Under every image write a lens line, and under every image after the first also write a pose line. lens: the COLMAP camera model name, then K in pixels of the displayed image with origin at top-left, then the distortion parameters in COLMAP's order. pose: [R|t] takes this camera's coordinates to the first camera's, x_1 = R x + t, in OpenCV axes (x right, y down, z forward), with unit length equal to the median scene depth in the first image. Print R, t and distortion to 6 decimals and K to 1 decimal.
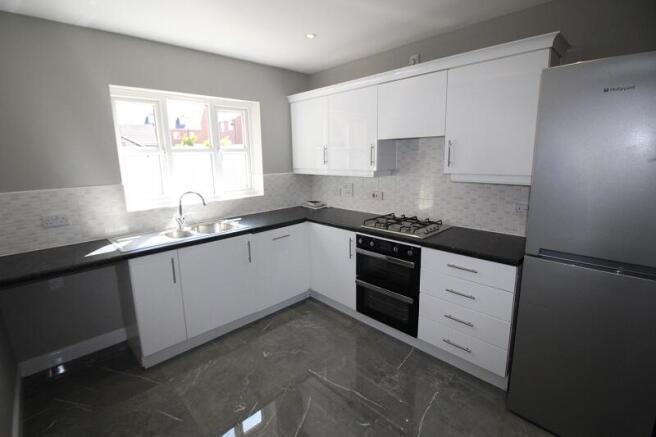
lens RADIAL K [[301.8, 0, 324.7], [0, 301.8, 208.0], [0, 0, 1]] dist [-0.023532, -0.000389]
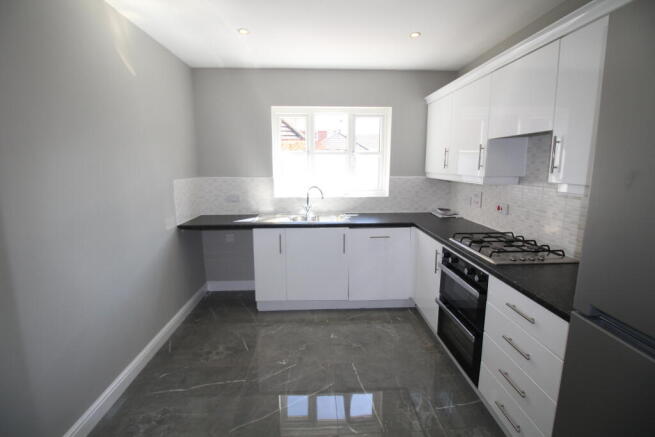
lens RADIAL K [[301.4, 0, 324.2], [0, 301.4, 208.0], [0, 0, 1]] dist [-0.023532, -0.000389]
pose [[0.747376, 0.113728, -0.654596, 0.388623], [-0.126360, 0.991589, 0.028007, -0.006151], [0.652275, 0.061783, 0.755460, 0.099675]]
